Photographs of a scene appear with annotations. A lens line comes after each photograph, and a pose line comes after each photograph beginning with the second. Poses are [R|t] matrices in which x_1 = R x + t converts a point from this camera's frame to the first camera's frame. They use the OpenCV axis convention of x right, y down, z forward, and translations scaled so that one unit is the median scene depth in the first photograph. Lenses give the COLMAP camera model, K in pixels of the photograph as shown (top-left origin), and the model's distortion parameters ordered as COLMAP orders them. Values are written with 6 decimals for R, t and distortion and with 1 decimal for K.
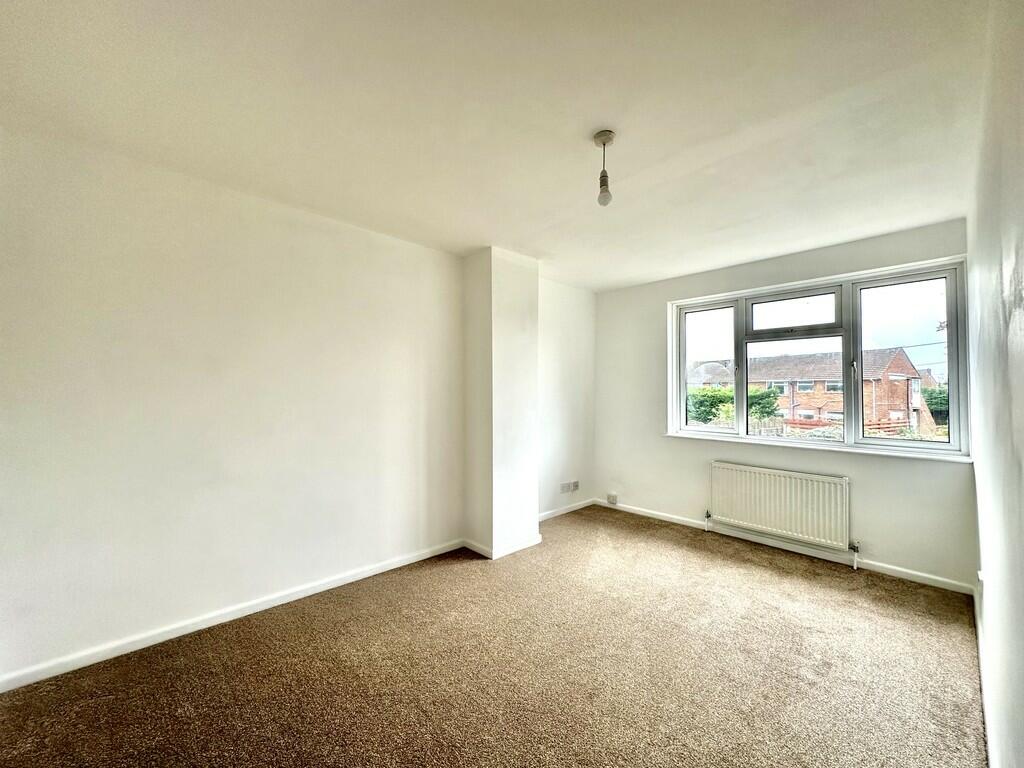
lens RADIAL K [[407.8, 0, 511.7], [0, 407.8, 385.6], [0, 0, 1]] dist [0.001233, 0.000826]
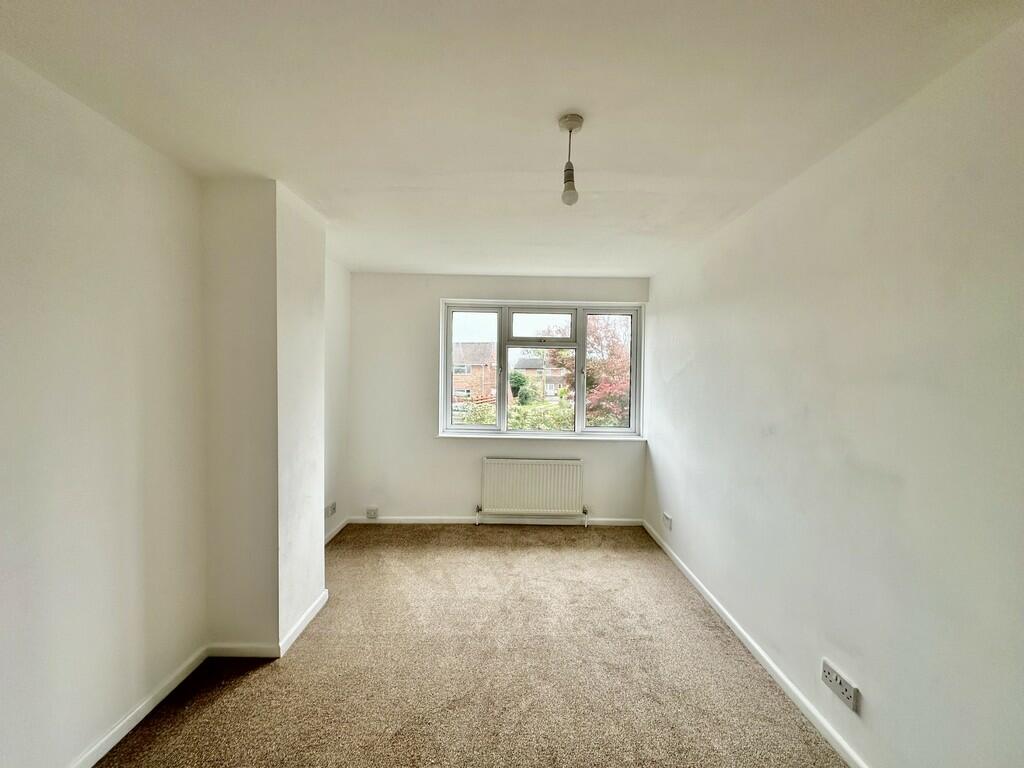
lens RADIAL K [[407.8, 0, 511.7], [0, 407.8, 385.6], [0, 0, 1]] dist [0.001233, 0.000826]
pose [[0.678258, -0.014512, 0.734680, -0.261475], [-0.023444, 0.998869, 0.041373, -0.053912], [-0.734449, -0.045286, 0.677151, 0.270446]]
